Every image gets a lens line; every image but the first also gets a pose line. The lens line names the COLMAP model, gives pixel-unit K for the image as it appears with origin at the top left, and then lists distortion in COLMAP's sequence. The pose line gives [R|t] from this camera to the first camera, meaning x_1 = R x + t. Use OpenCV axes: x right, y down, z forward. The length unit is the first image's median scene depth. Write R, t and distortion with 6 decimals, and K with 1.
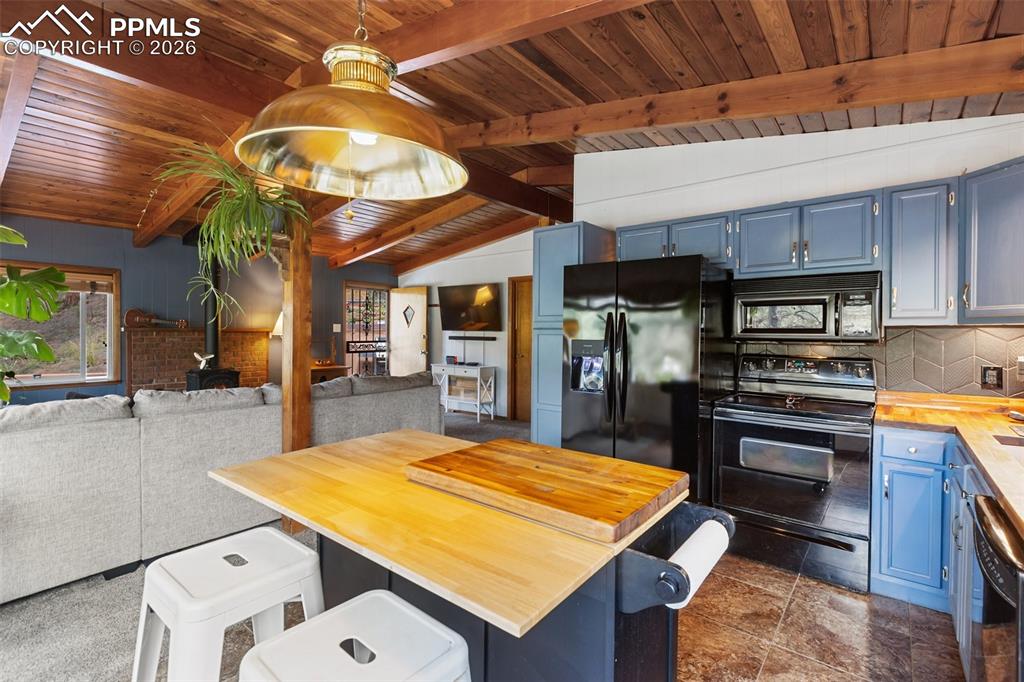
lens RADIAL K [[472.4, 0, 509.3], [0, 472.4, 328.7], [0, 0, 1]] dist [0.001370, 0.000232]
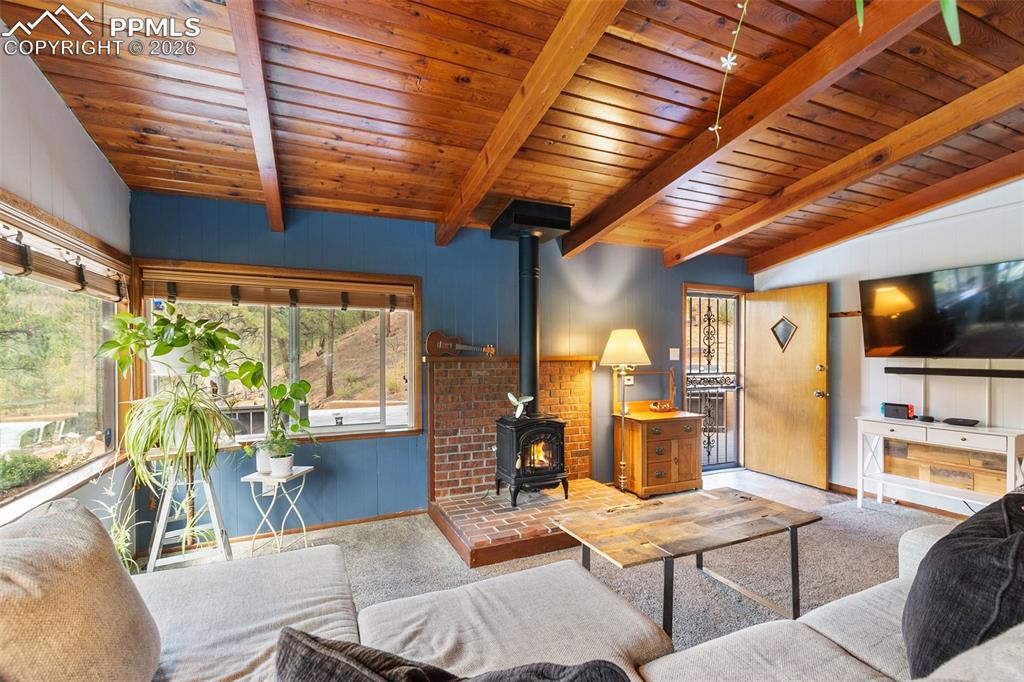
lens RADIAL K [[461.7, 0, 513.2], [0, 461.7, 337.1], [0, 0, 1]] dist [0.003101, 0.000601]
pose [[0.887602, -0.025882, -0.459883, -0.301053], [0.009434, 0.999232, -0.038029, -0.003384], [0.460514, 0.029416, 0.887165, 0.352991]]
